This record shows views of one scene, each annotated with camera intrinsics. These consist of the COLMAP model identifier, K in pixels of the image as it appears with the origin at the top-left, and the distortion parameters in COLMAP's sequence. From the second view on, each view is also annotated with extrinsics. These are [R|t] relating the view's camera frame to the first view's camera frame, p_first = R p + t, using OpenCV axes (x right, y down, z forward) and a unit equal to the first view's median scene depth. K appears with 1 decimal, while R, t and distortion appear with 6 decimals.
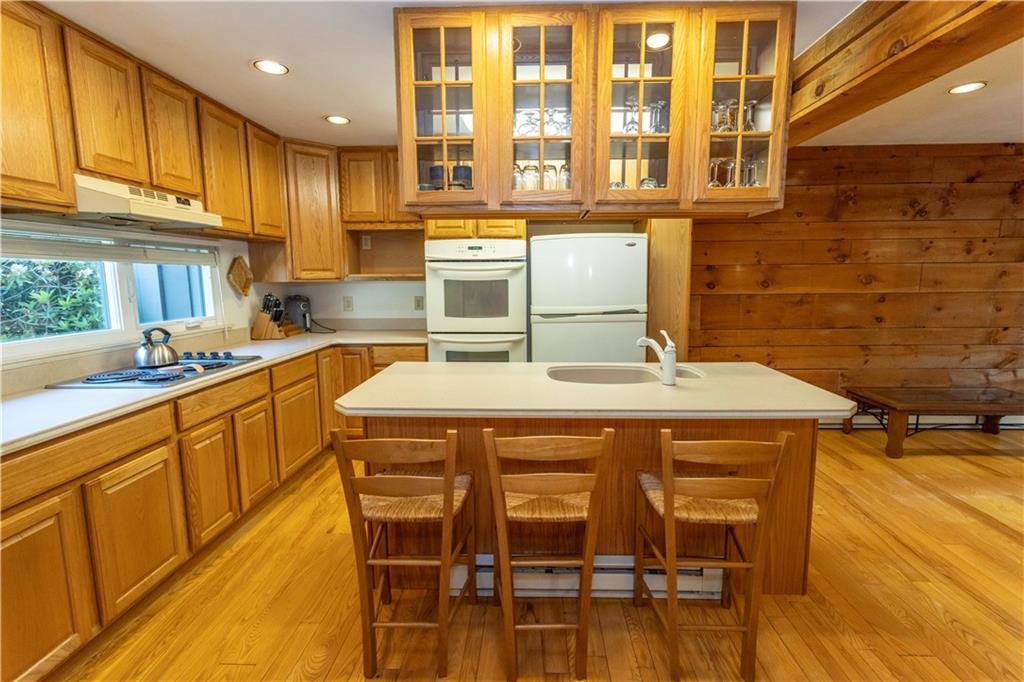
lens RADIAL K [[480.0, 0, 520.8], [0, 480.0, 341.7], [0, 0, 1]] dist [0.000218, 0.004583]
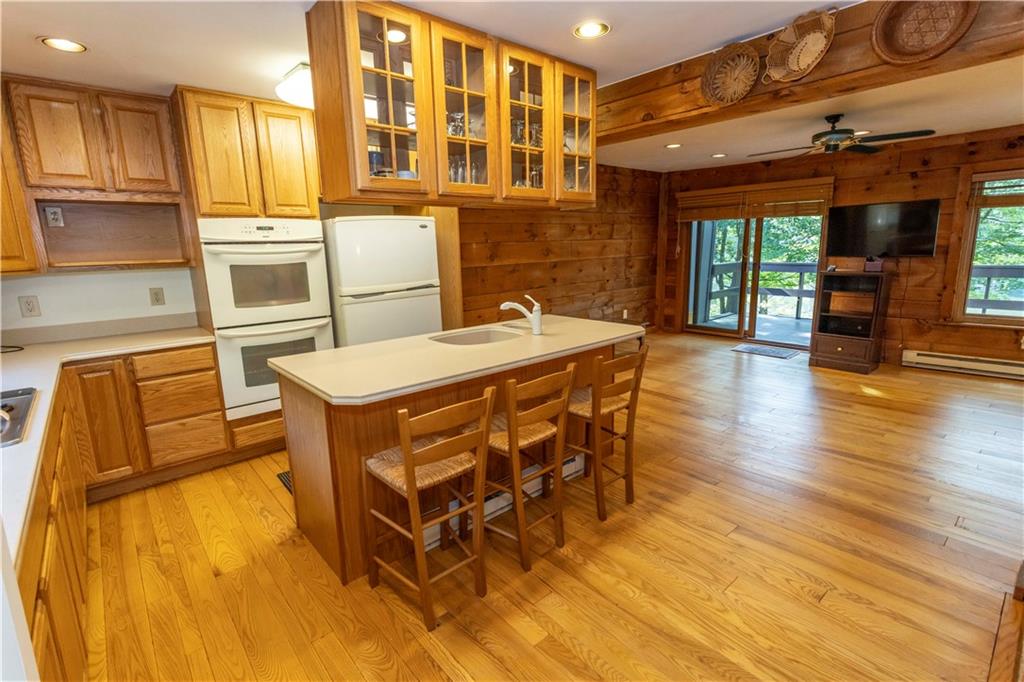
lens RADIAL K [[480.0, 0, 508.8], [0, 480.0, 337.8], [0, 0, 1]] dist [0.000218, 0.004583]
pose [[0.735012, -0.143764, 0.662638, -0.380142], [0.117902, 0.989475, 0.083894, -0.013573], [-0.667725, 0.016463, 0.744226, 0.029886]]
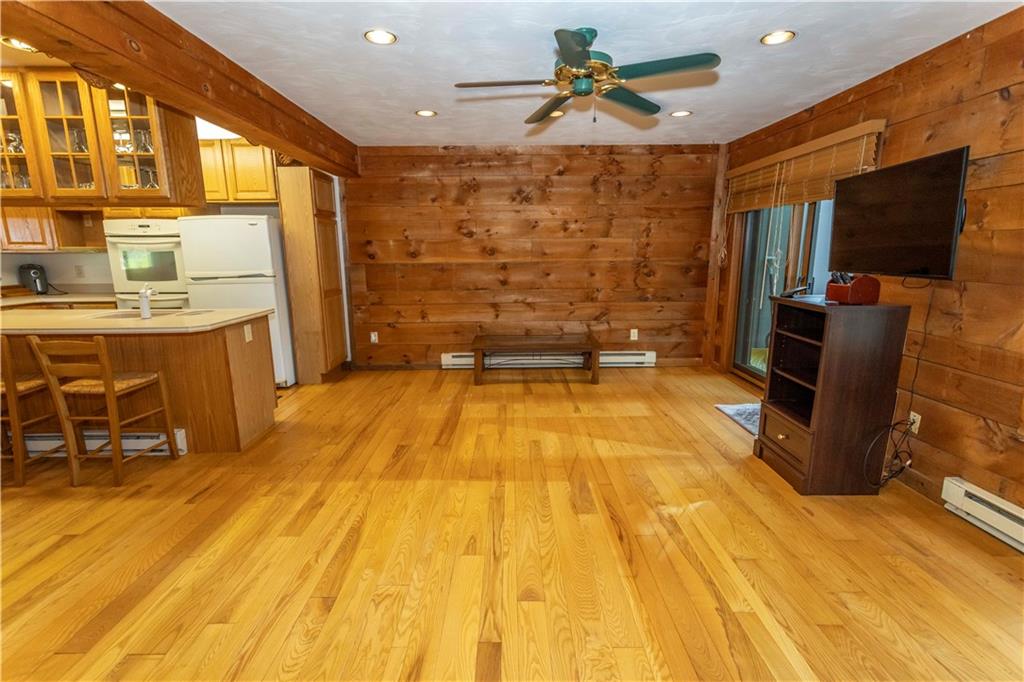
lens RADIAL K [[480.0, 0, 517.6], [0, 480.0, 347.9], [0, 0, 1]] dist [0.000218, 0.004583]
pose [[0.999119, -0.009298, 0.040915, 0.834880], [0.006830, 0.998171, 0.060062, 0.058129], [-0.041399, -0.059730, 0.997356, -0.336058]]
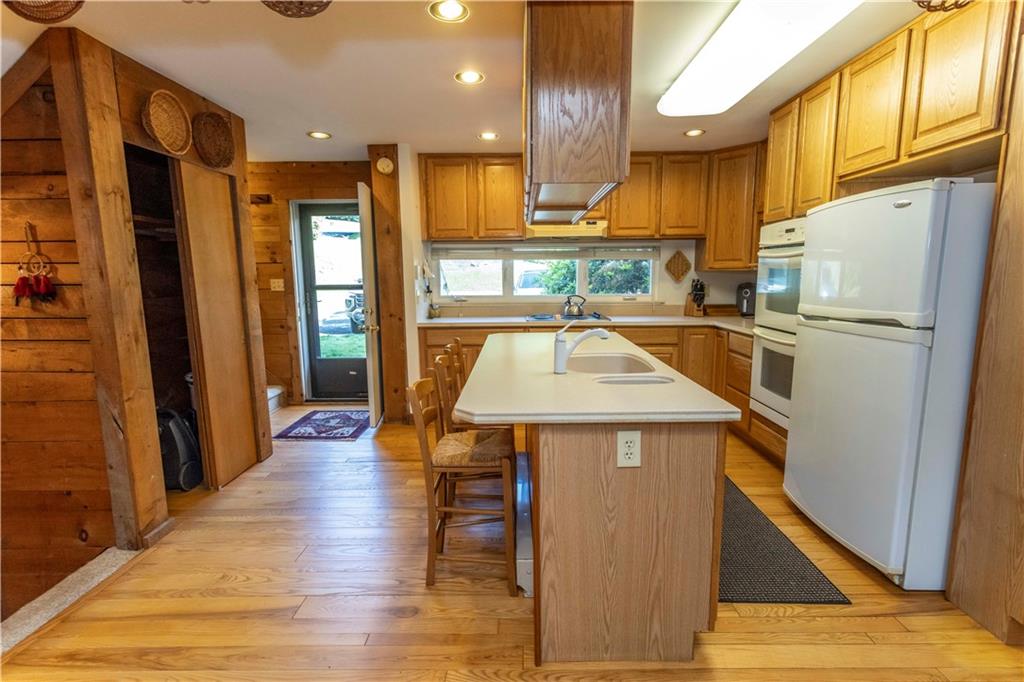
lens RADIAL K [[480.0, 0, 515.8], [0, 480.0, 344.0], [0, 0, 1]] dist [0.000218, 0.004583]
pose [[0.017160, 0.151879, -0.988250, 0.751485], [-0.128412, 0.980545, 0.148465, -0.062038], [0.991572, 0.124356, 0.036329, 0.510773]]
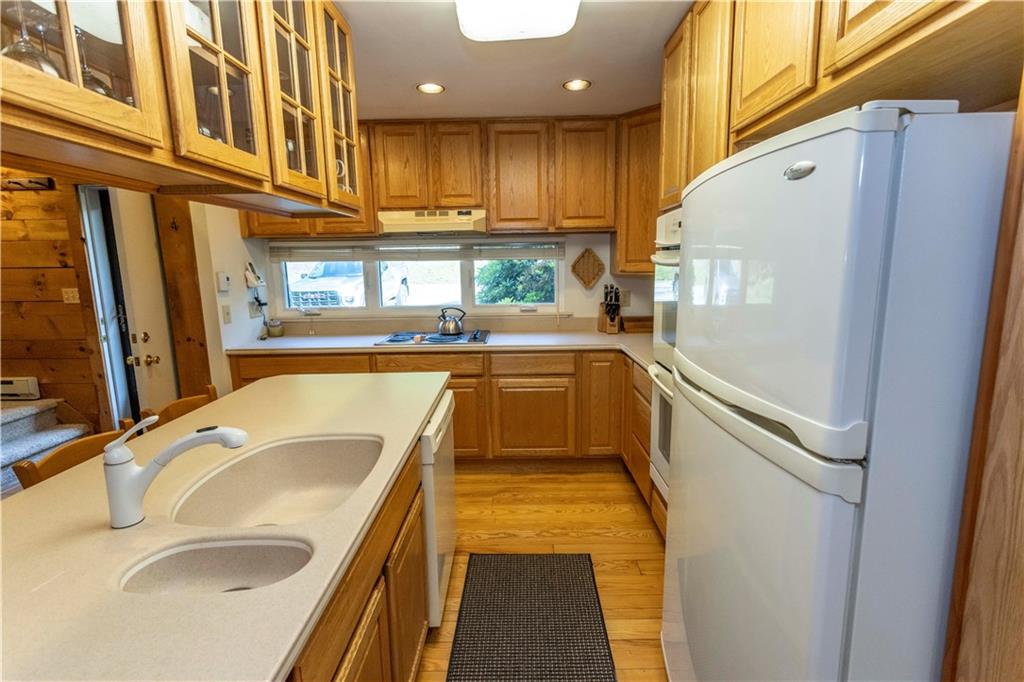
lens RADIAL K [[480.0, 0, 515.6], [0, 480.0, 339.1], [0, 0, 1]] dist [0.000218, 0.004583]
pose [[0.022027, 0.164159, -0.986188, 0.452832], [-0.120655, 0.979654, 0.160377, -0.129424], [0.992450, 0.115456, 0.041385, 0.795176]]
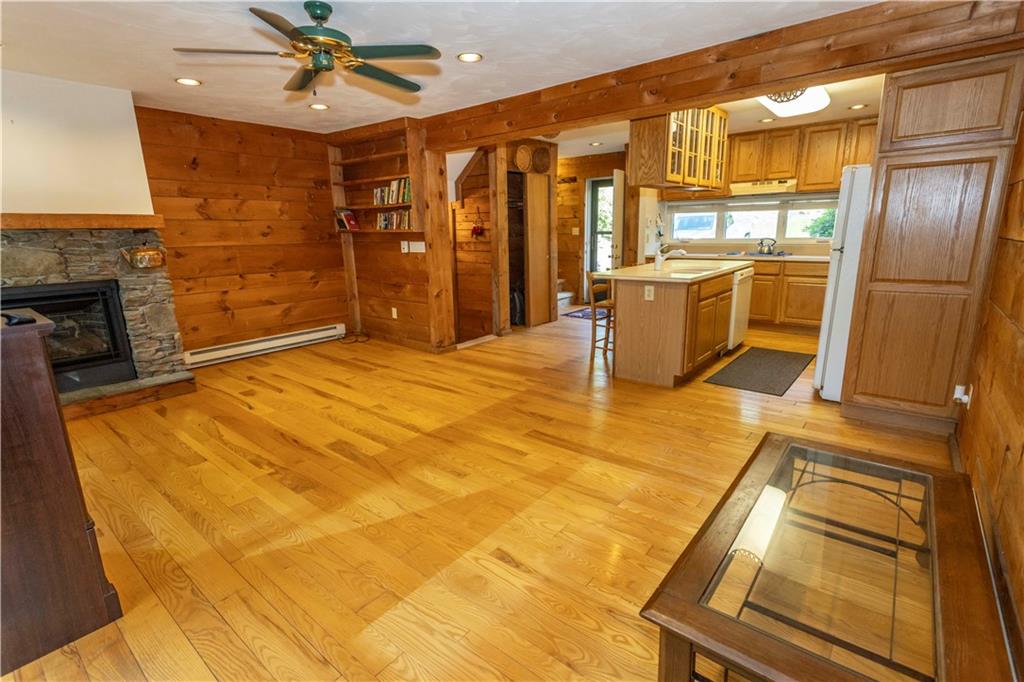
lens RADIAL K [[480.0, 0, 510.6], [0, 480.0, 338.4], [0, 0, 1]] dist [0.000218, 0.004583]
pose [[-0.615285, 0.193995, -0.764062, 1.386612], [-0.083775, 0.947667, 0.308074, -0.129653], [0.783841, 0.253562, -0.566833, 1.037019]]
